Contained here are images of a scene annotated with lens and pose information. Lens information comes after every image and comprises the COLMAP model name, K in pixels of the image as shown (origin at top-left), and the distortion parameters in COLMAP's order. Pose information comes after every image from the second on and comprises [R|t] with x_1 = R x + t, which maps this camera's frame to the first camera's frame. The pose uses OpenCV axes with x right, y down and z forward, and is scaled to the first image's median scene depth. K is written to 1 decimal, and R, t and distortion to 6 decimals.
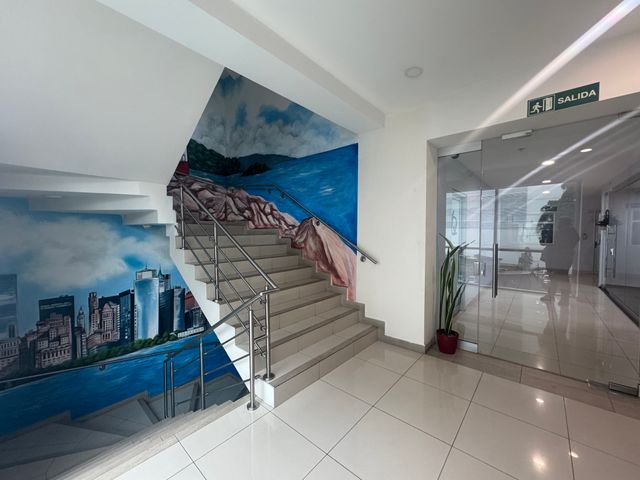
lens RADIAL K [[256.0, 0, 318.9], [0, 256.0, 239.2], [0, 0, 1]] dist [-0.002884, -0.000137]
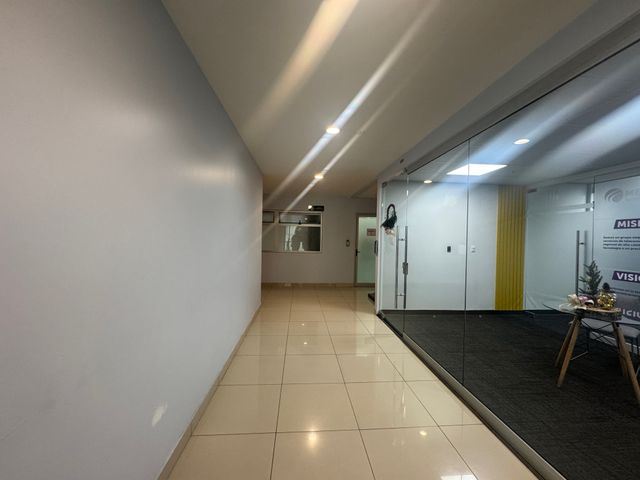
lens RADIAL K [[256.0, 0, 318.9], [0, 256.0, 239.2], [0, 0, 1]] dist [-0.002884, -0.000137]
pose [[0.694522, 0.009398, 0.719410, 0.419046], [0.006367, 0.999795, -0.019208, -0.009004], [-0.719443, 0.017921, 0.694320, 0.551422]]
